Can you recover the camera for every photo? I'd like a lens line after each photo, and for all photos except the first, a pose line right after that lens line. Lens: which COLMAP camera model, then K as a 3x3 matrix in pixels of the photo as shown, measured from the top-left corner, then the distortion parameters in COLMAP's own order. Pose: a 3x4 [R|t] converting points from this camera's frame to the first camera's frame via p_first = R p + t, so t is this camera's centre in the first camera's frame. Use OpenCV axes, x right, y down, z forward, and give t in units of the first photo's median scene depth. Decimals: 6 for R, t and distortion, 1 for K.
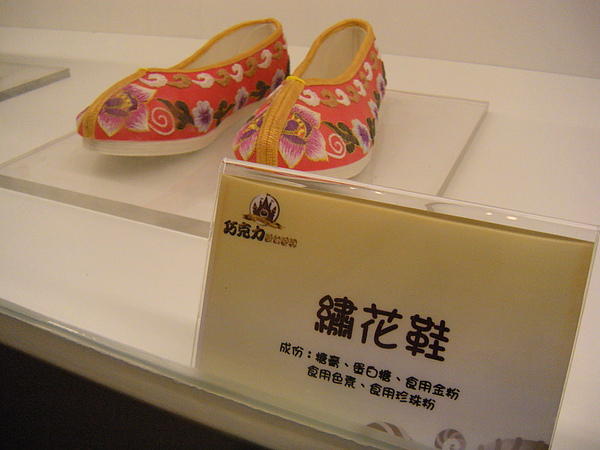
lens RADIAL K [[618.9, 0, 299.7], [0, 618.9, 224.0], [0, 0, 1]] dist [-0.171603, 0.000000]
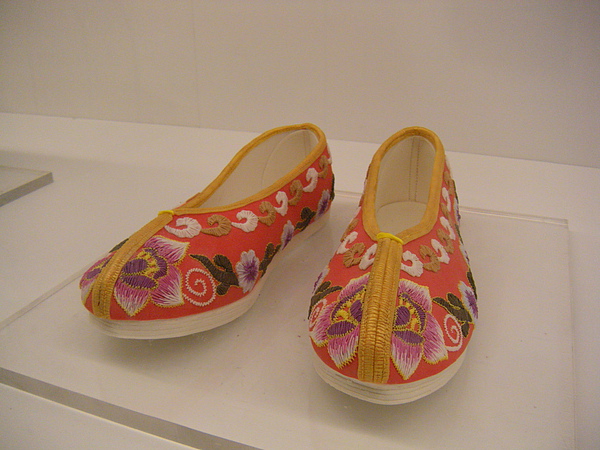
lens RADIAL K [[618.9, 0, 298.7], [0, 618.9, 227.8], [0, 0, 1]] dist [-0.171603, 0.000000]
pose [[0.998305, -0.020527, 0.054458, -0.141891], [0.024859, 0.996477, -0.080100, -0.173939], [-0.052622, 0.081318, 0.995298, 0.244291]]
